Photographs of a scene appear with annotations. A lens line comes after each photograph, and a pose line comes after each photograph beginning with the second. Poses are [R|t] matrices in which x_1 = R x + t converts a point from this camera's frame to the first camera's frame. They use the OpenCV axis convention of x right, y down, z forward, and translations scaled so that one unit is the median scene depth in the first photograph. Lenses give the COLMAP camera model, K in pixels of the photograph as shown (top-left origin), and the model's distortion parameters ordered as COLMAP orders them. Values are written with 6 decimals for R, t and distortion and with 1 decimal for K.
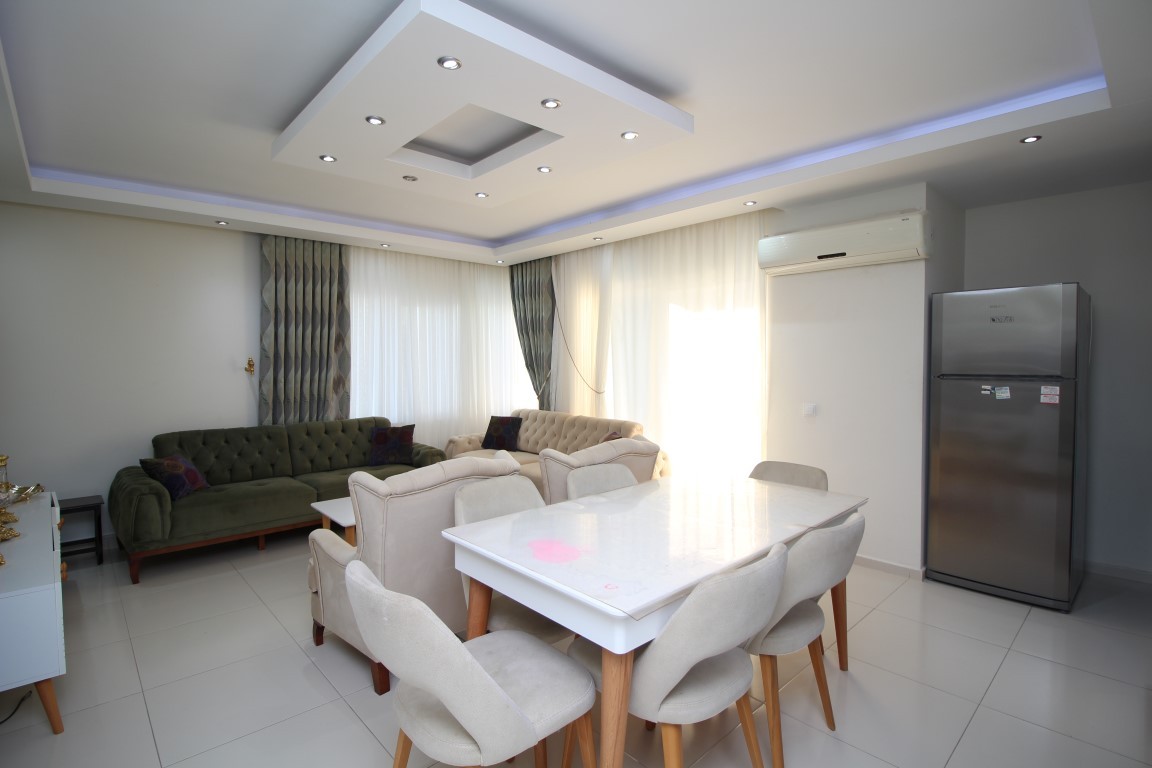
lens RADIAL K [[550.9, 0, 576.5], [0, 550.9, 377.1], [0, 0, 1]] dist [-0.018165, -0.000901]
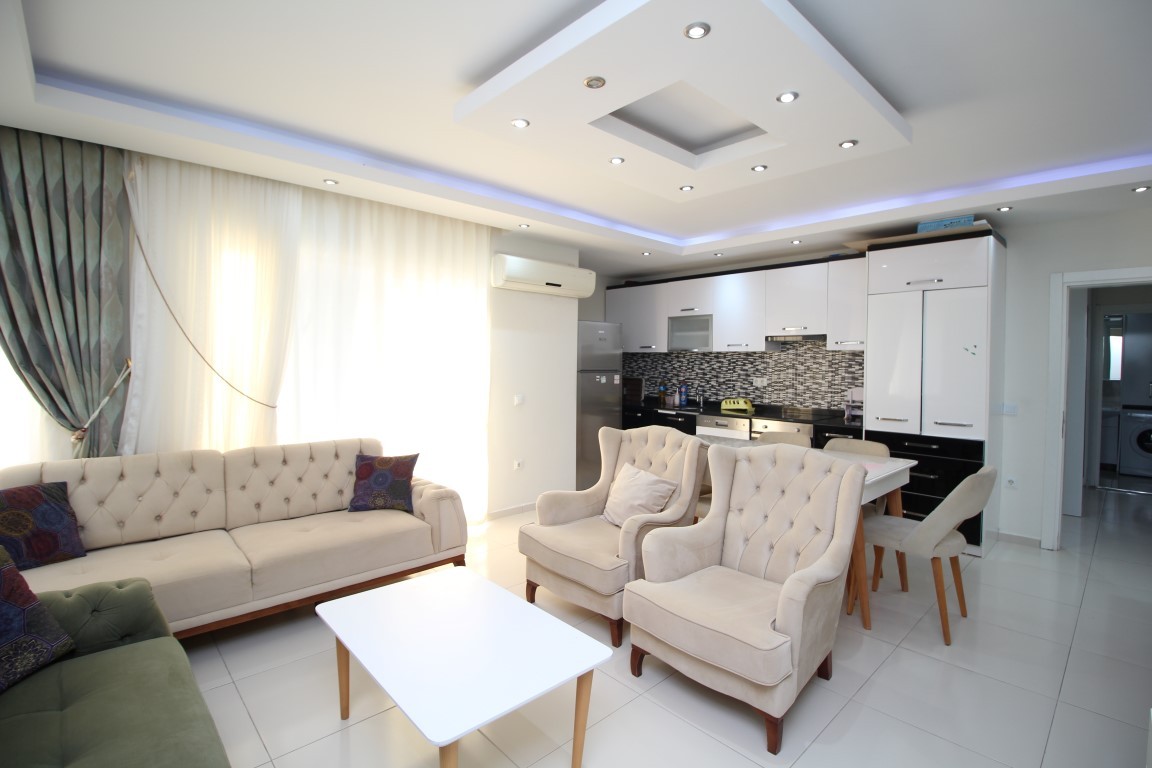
lens RADIAL K [[542.6, 0, 576.0], [0, 542.6, 382.9], [0, 0, 1]] dist [-0.003542, -0.001862]
pose [[-0.017869, -0.034291, 0.999252, -0.948341], [0.022193, 0.999152, 0.034685, -0.022764], [-0.999594, 0.022796, -0.017093, 1.023958]]
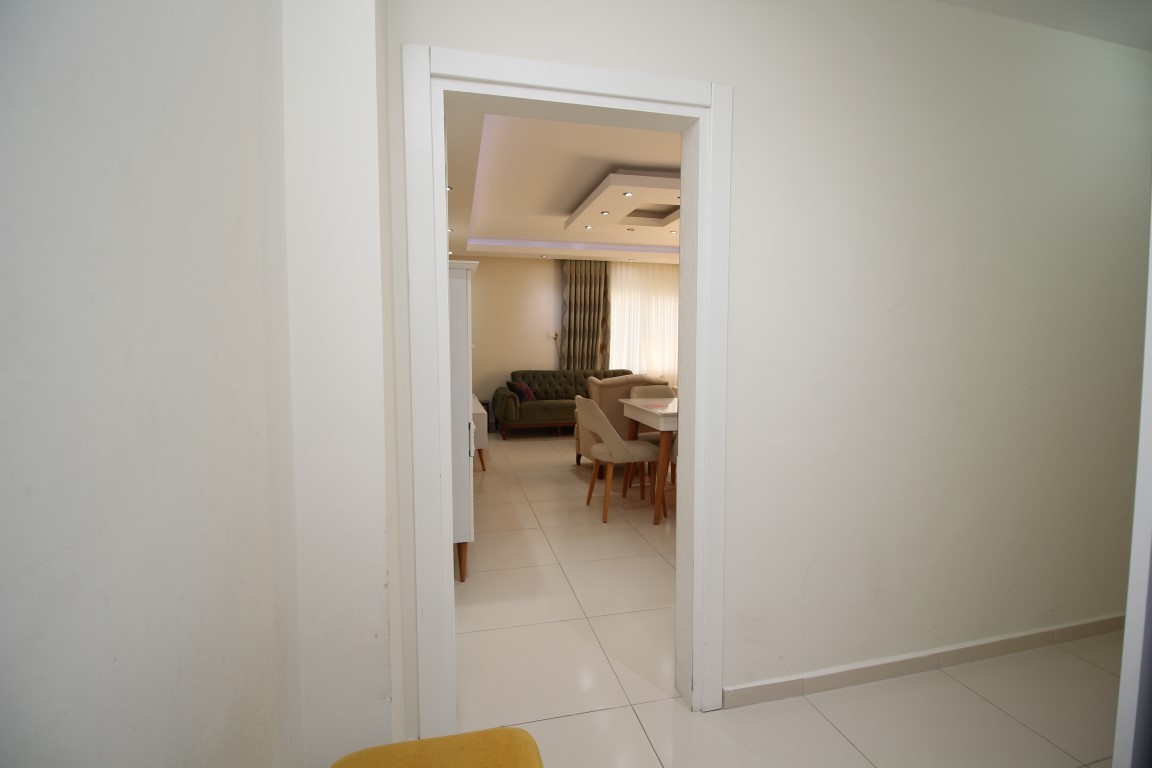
lens RADIAL K [[542.6, 0, 577.8], [0, 542.6, 382.9], [0, 0, 1]] dist [-0.003542, -0.001862]
pose [[0.875453, 0.044415, -0.481258, 0.294804], [-0.021576, 0.998367, 0.052888, 0.034787], [0.482821, -0.035918, 0.874982, -0.472183]]
